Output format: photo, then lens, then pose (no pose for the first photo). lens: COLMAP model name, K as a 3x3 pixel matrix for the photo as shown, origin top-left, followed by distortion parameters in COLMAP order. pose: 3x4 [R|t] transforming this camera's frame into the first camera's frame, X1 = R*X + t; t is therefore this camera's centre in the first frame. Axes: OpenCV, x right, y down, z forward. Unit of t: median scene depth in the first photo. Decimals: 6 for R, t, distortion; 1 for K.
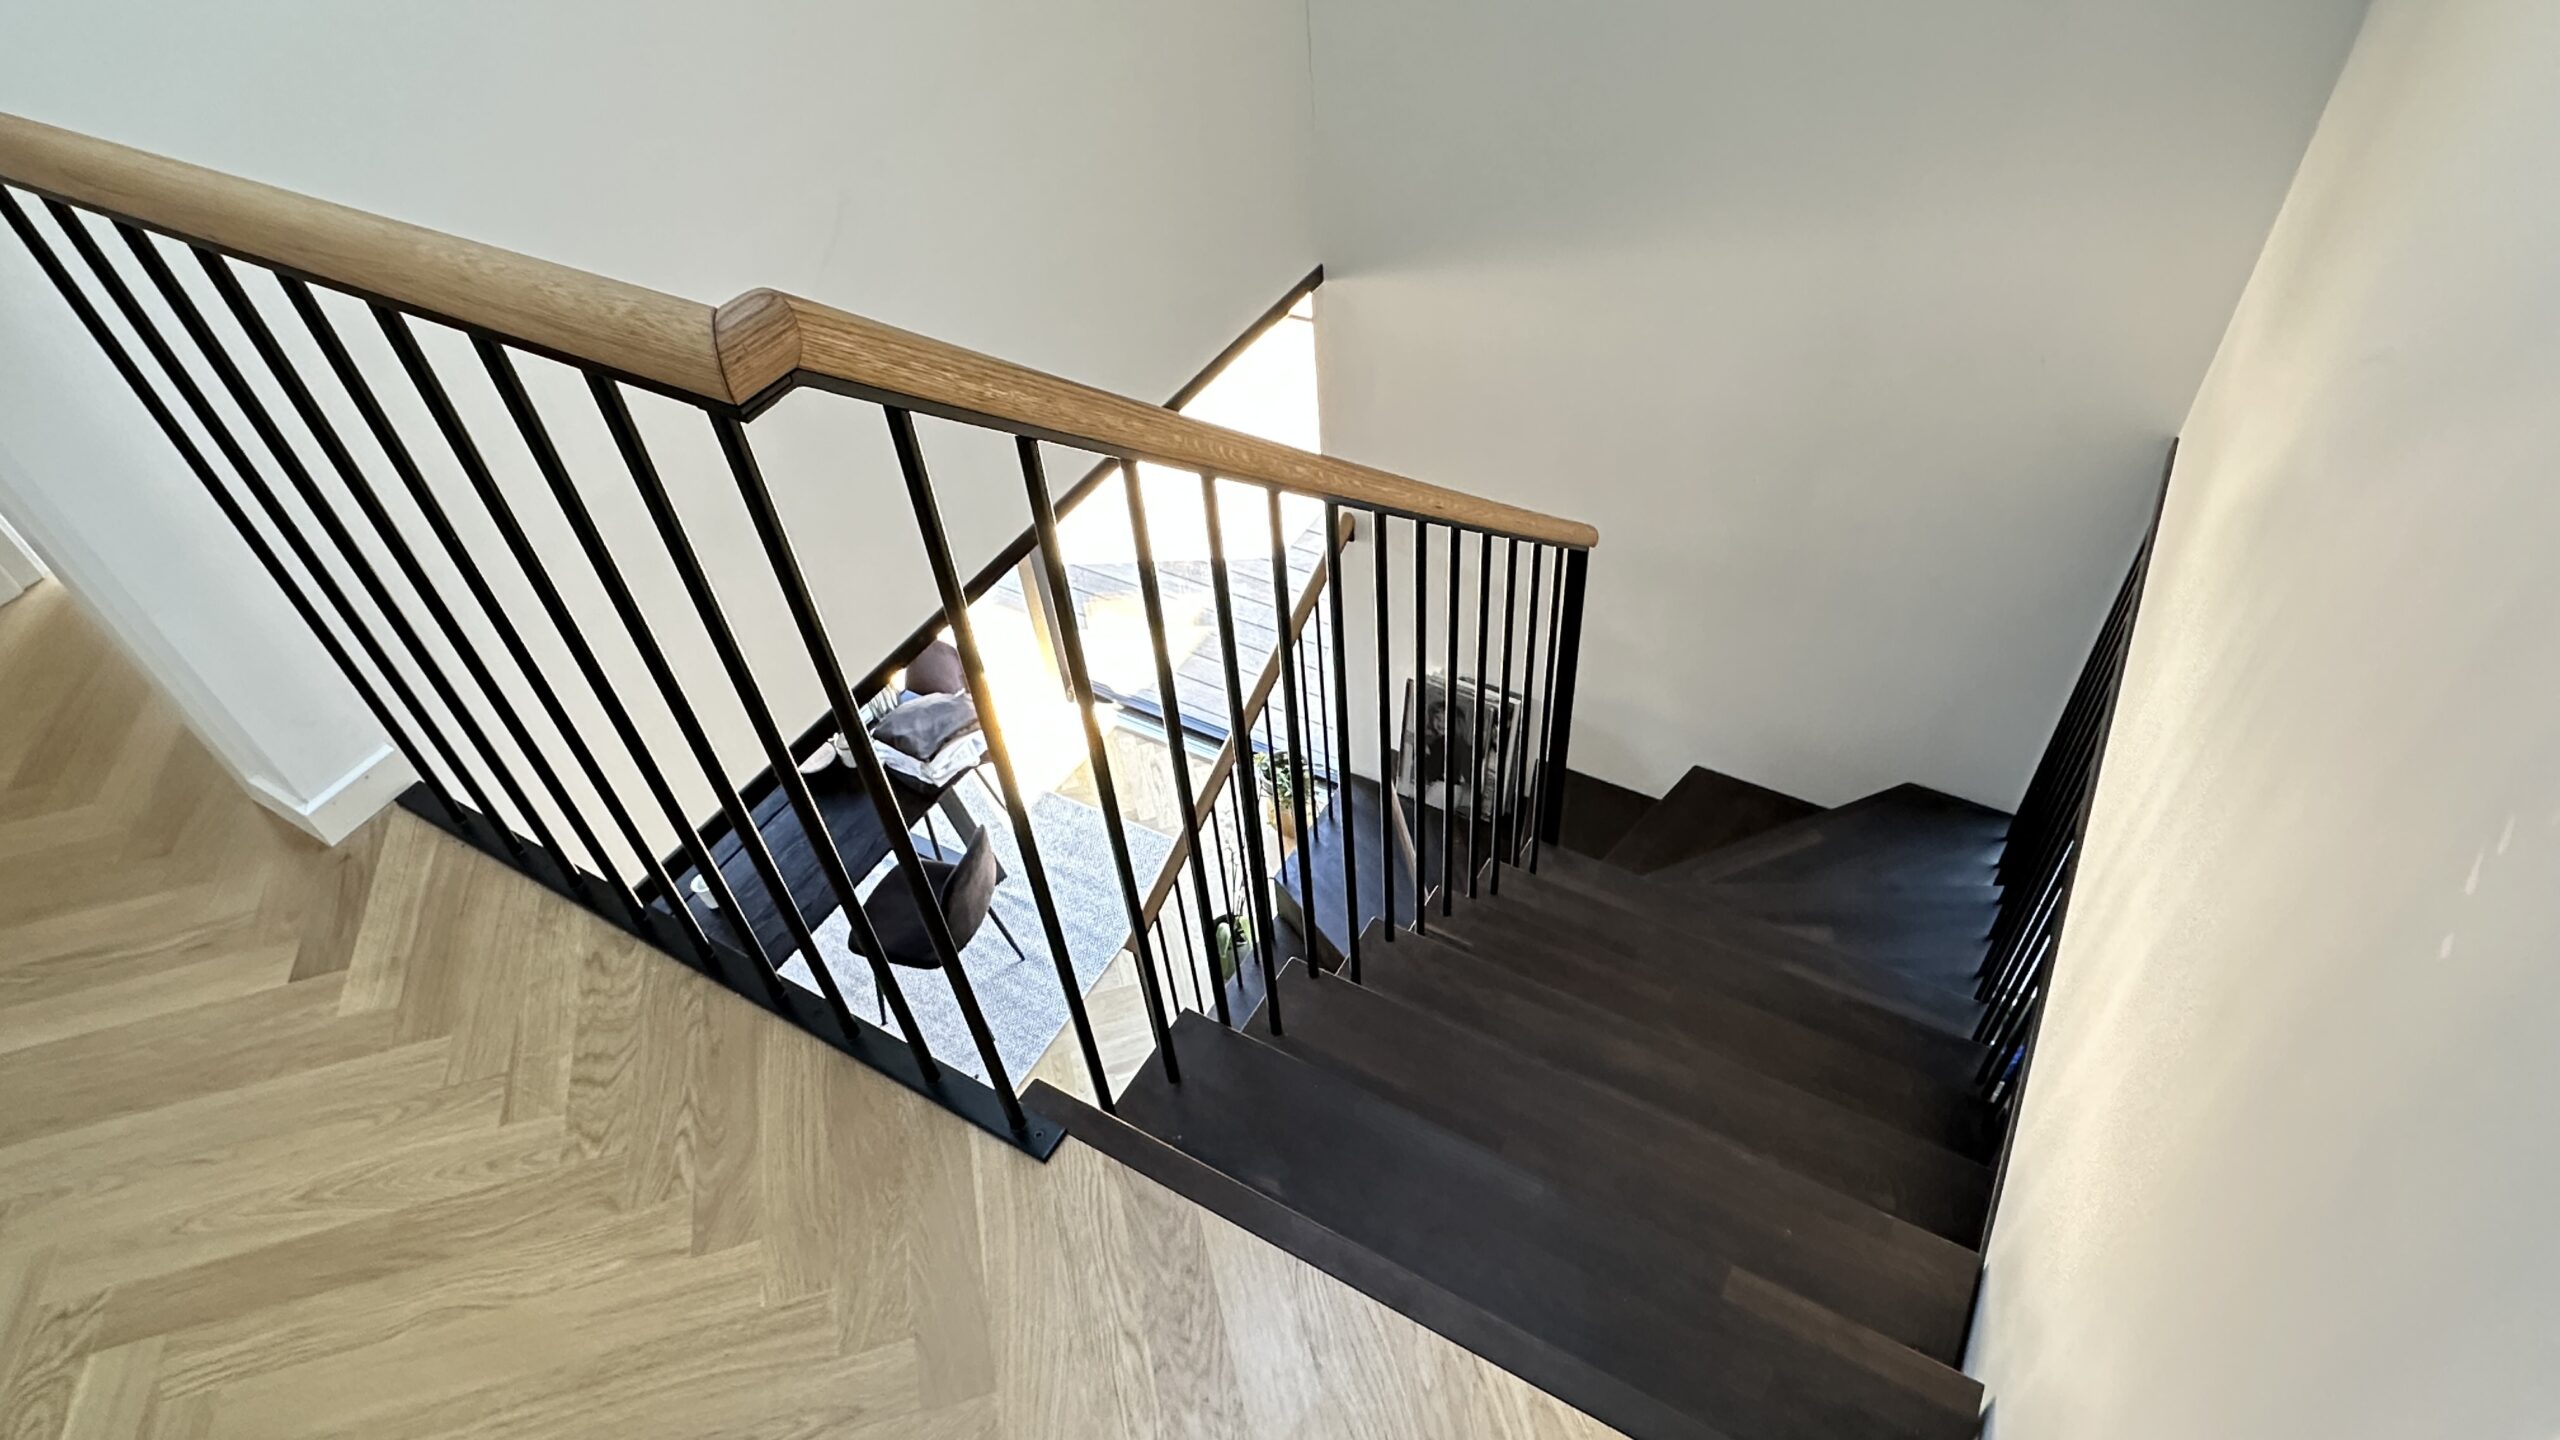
lens RADIAL K [[1393.7, 0, 1272.9], [0, 1393.7, 729.3], [0, 0, 1]] dist [-0.000959, 0.002397]
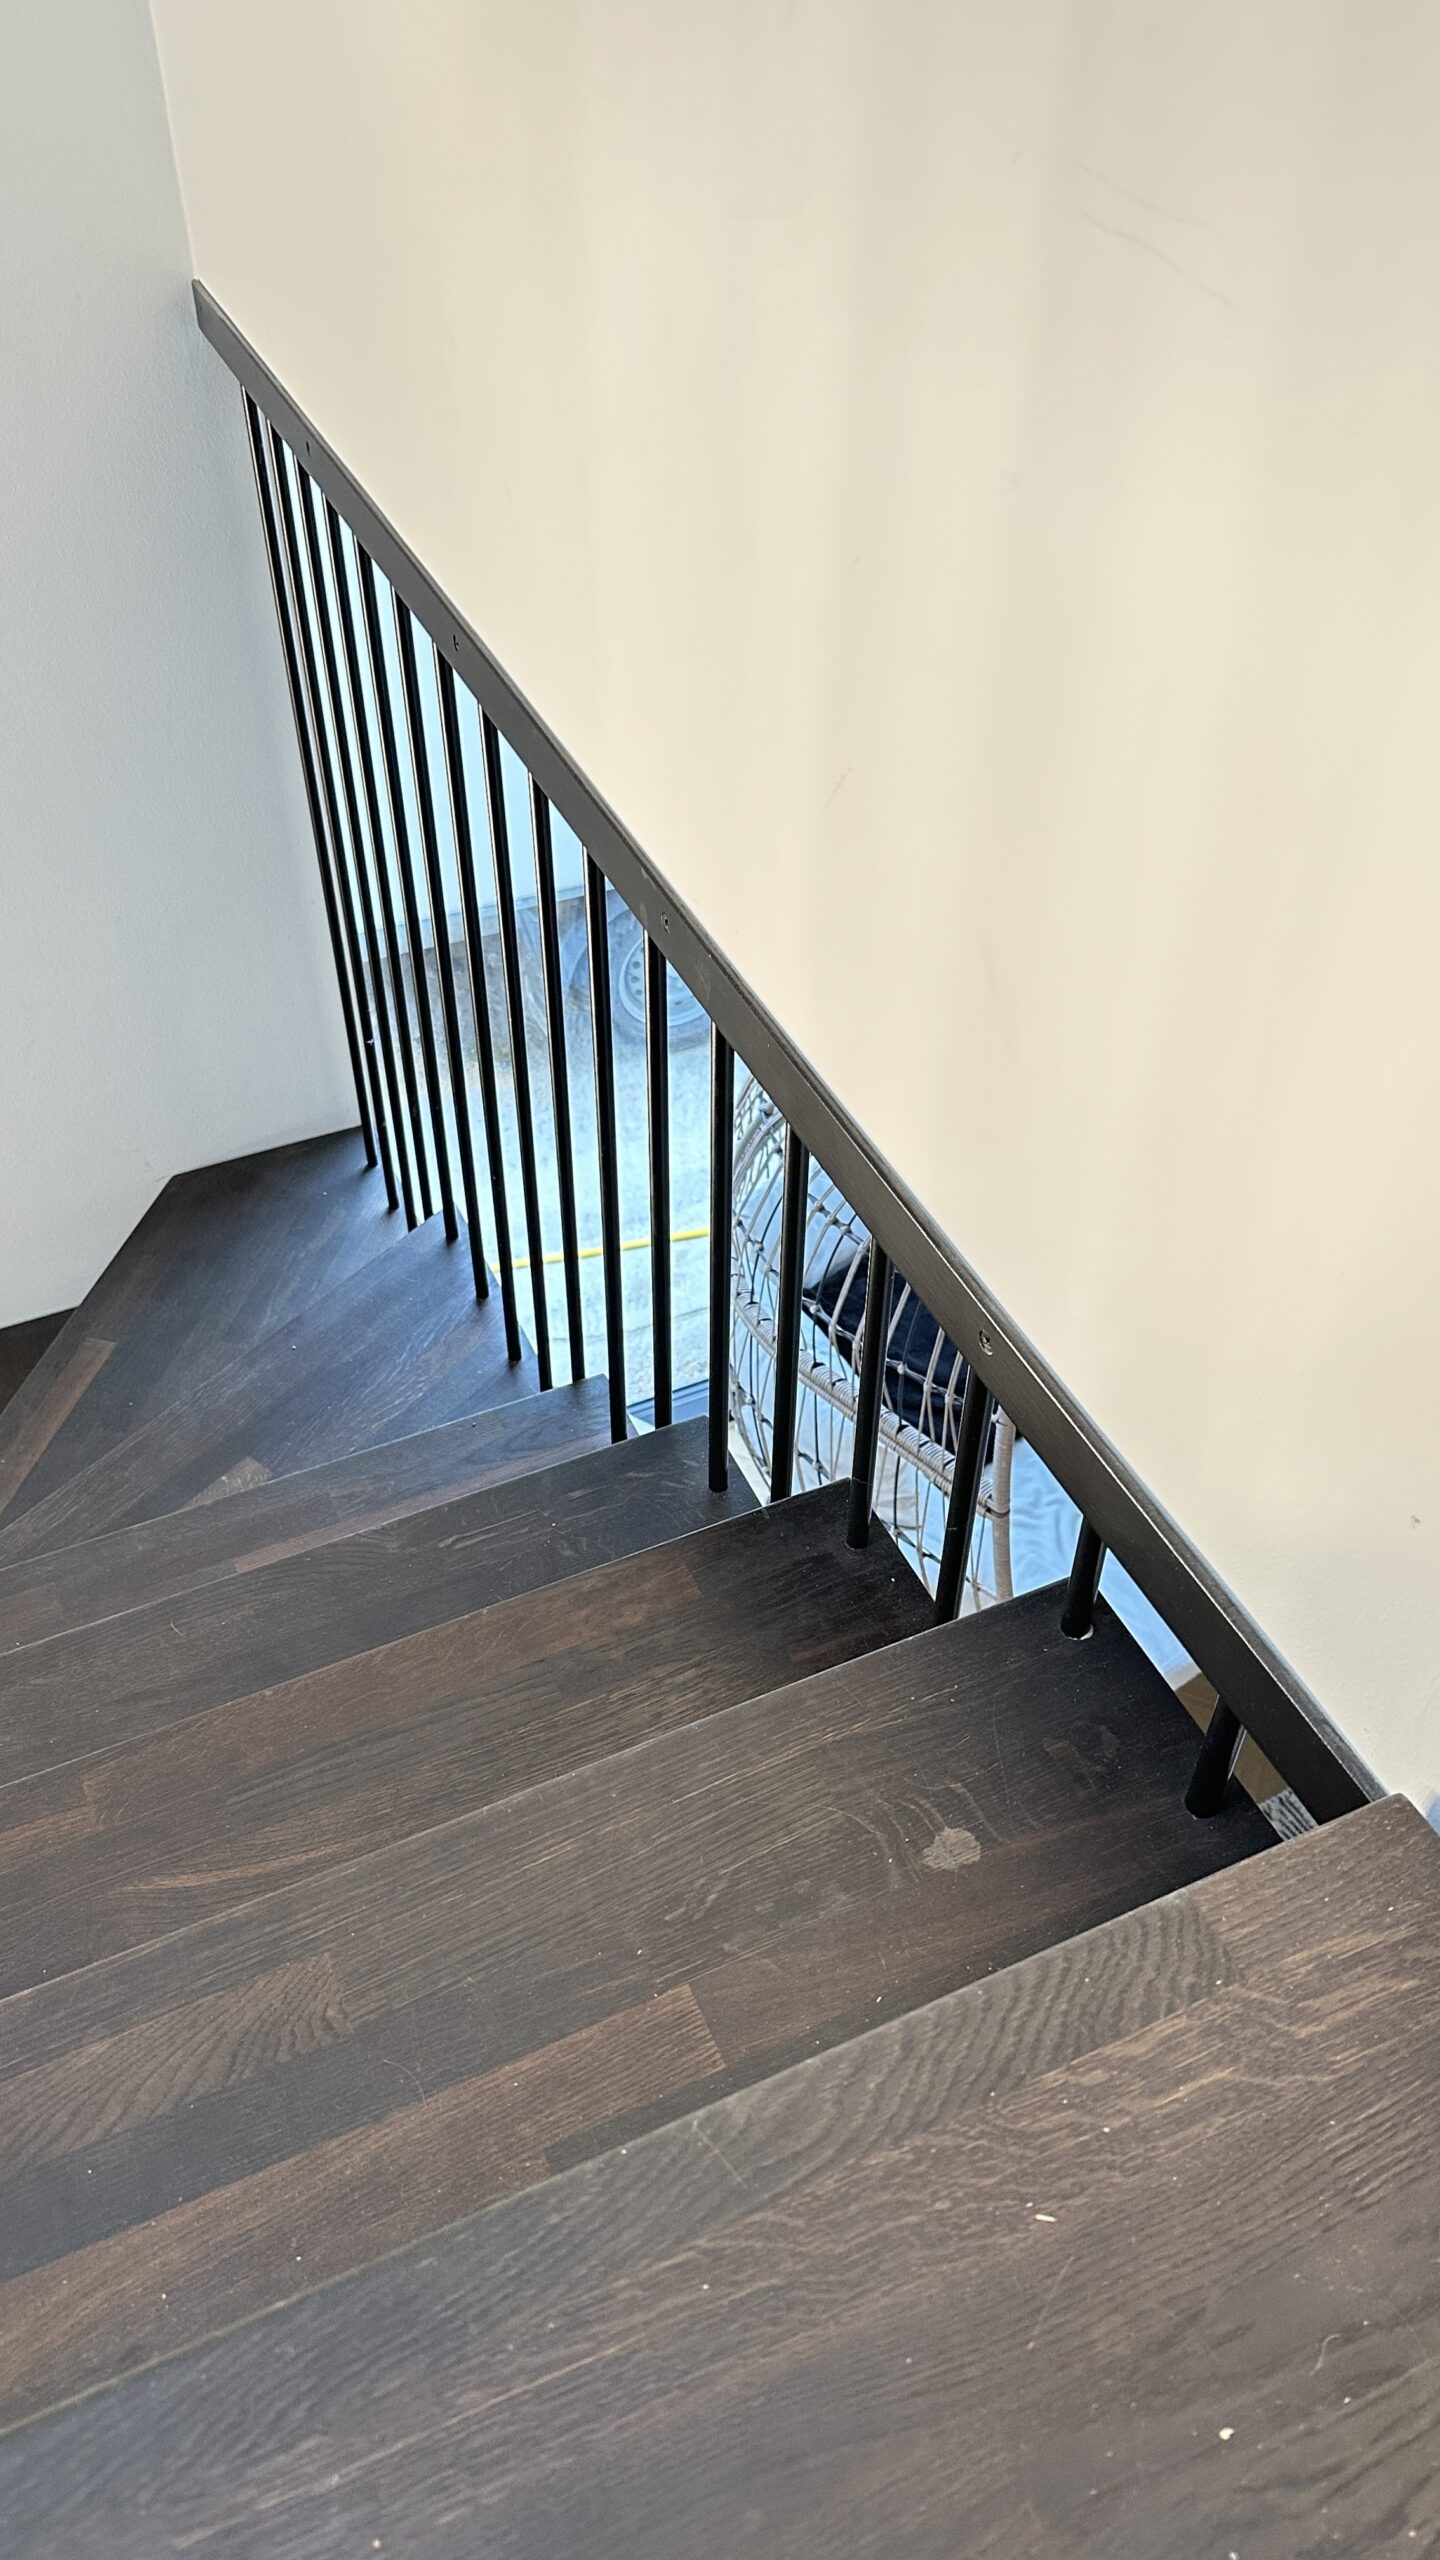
lens RADIAL K [[1936.8, 0, 720.7], [0, 1936.8, 1276.8], [0, 0, 1]] dist [0.001207, -0.000269]
pose [[0.573534, -0.512377, 0.639162, 0.098205], [0.537090, 0.824340, 0.178880, 0.058457], [-0.618541, 0.240693, 0.747980, 0.378172]]
